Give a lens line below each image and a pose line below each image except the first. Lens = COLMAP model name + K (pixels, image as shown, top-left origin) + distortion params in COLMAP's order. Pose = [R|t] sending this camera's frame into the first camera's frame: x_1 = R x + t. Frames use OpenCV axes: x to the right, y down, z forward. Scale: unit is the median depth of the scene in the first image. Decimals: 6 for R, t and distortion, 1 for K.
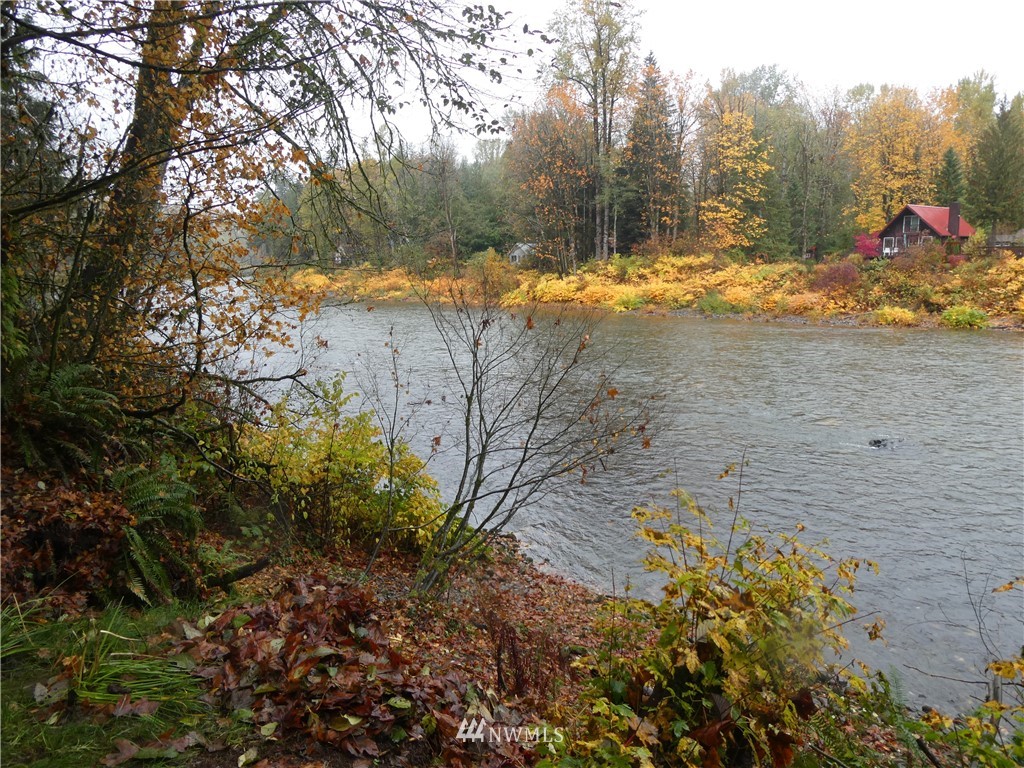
lens RADIAL K [[698.8, 0, 515.0], [0, 698.8, 384.0], [0, 0, 1]] dist [-0.028091, -0.009247]
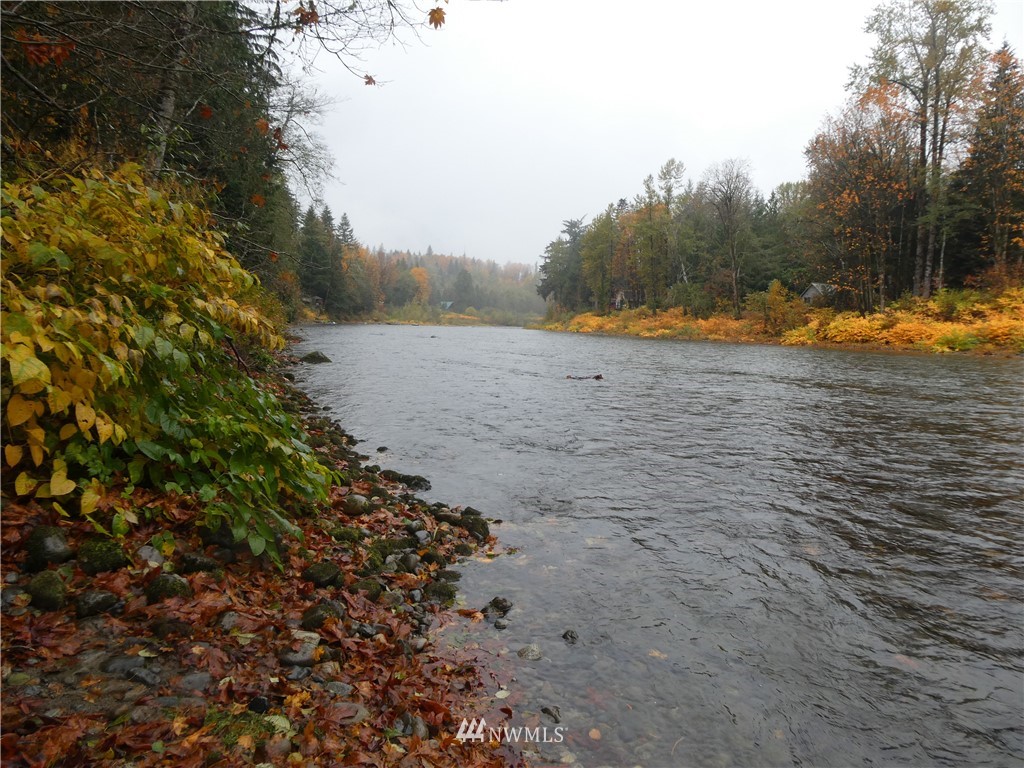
lens RADIAL K [[698.8, 0, 510.9], [0, 698.8, 384.8], [0, 0, 1]] dist [-0.028091, -0.009247]
pose [[0.913033, 0.077247, -0.400504, 0.020958], [-0.112573, 0.991489, -0.065401, 0.027063], [0.392043, 0.104799, 0.913958, 0.107113]]
